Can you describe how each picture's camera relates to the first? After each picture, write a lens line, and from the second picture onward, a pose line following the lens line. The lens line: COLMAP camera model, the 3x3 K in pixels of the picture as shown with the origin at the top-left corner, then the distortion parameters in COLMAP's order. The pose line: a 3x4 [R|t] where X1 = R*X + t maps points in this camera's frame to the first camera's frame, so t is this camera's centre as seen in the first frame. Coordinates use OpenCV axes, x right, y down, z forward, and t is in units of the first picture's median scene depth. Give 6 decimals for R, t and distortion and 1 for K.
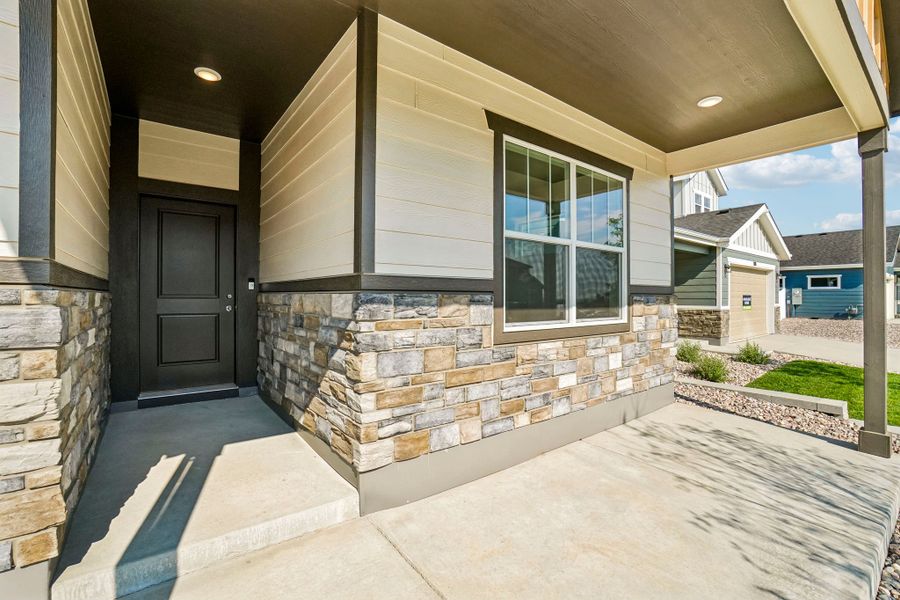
lens RADIAL K [[397.5, 0, 447.0], [0, 397.5, 297.3], [0, 0, 1]] dist [-0.027735, 0.000407]
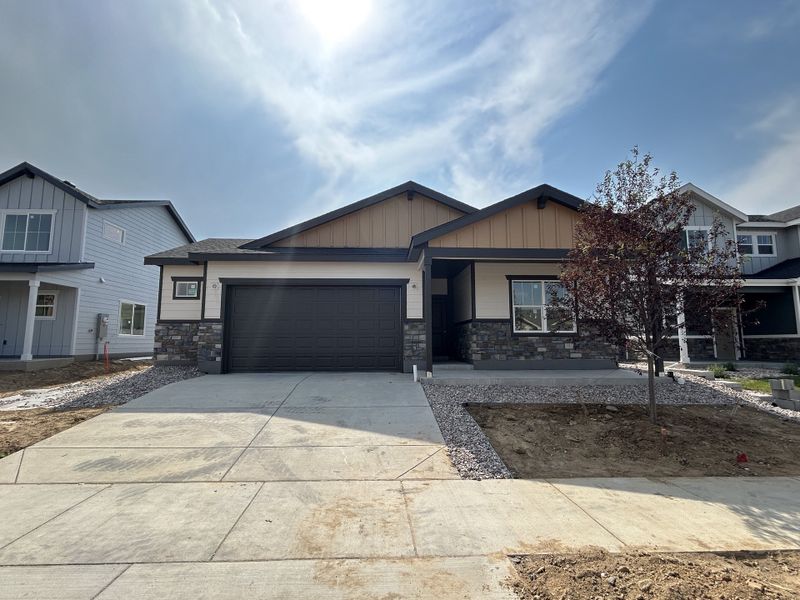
lens RADIAL K [[377.5, 0, 394.4], [0, 377.5, 299.5], [0, 0, 1]] dist [0.017274, 0.000086]
pose [[0.825768, -0.064047, -0.560361, 1.038415], [0.002009, 0.993859, -0.110634, 0.140732], [0.564006, 0.090232, 0.820826, -2.183833]]
